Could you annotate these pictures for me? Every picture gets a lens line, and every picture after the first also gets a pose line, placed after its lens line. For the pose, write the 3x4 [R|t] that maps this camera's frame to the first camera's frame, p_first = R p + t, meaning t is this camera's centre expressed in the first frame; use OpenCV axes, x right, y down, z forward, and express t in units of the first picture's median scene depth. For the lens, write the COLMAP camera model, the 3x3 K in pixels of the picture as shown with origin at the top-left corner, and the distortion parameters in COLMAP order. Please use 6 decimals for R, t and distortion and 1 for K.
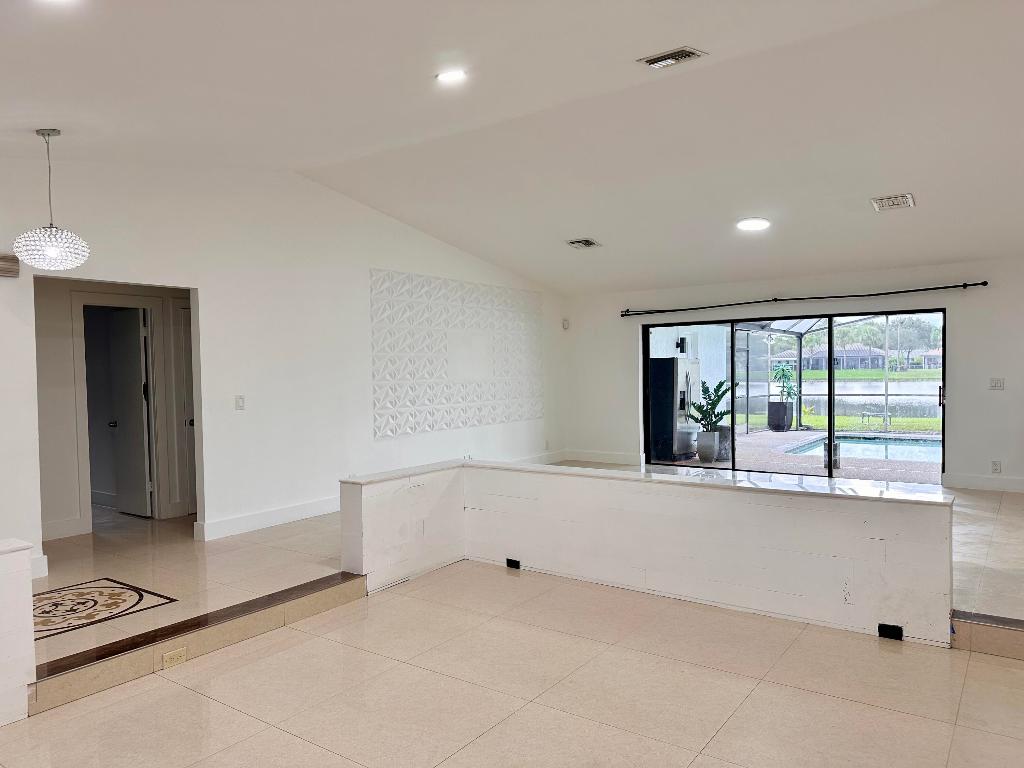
lens RADIAL K [[717.9, 0, 514.3], [0, 717.9, 384.0], [0, 0, 1]] dist [0.041719, 0.000086]
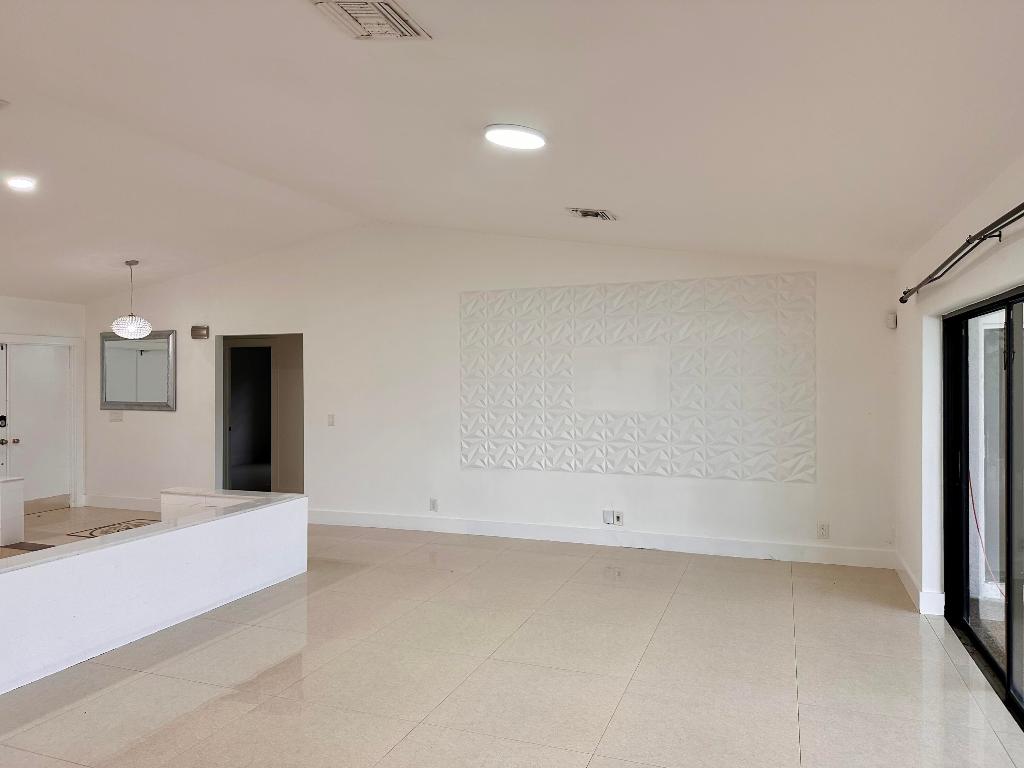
lens RADIAL K [[717.9, 0, 514.4], [0, 717.9, 381.7], [0, 0, 1]] dist [0.041719, 0.000086]
pose [[0.263039, 0.006458, -0.964763, 0.694753], [-0.033234, 0.999445, -0.002371, -0.035413], [0.964213, 0.032686, 0.263108, 0.738384]]
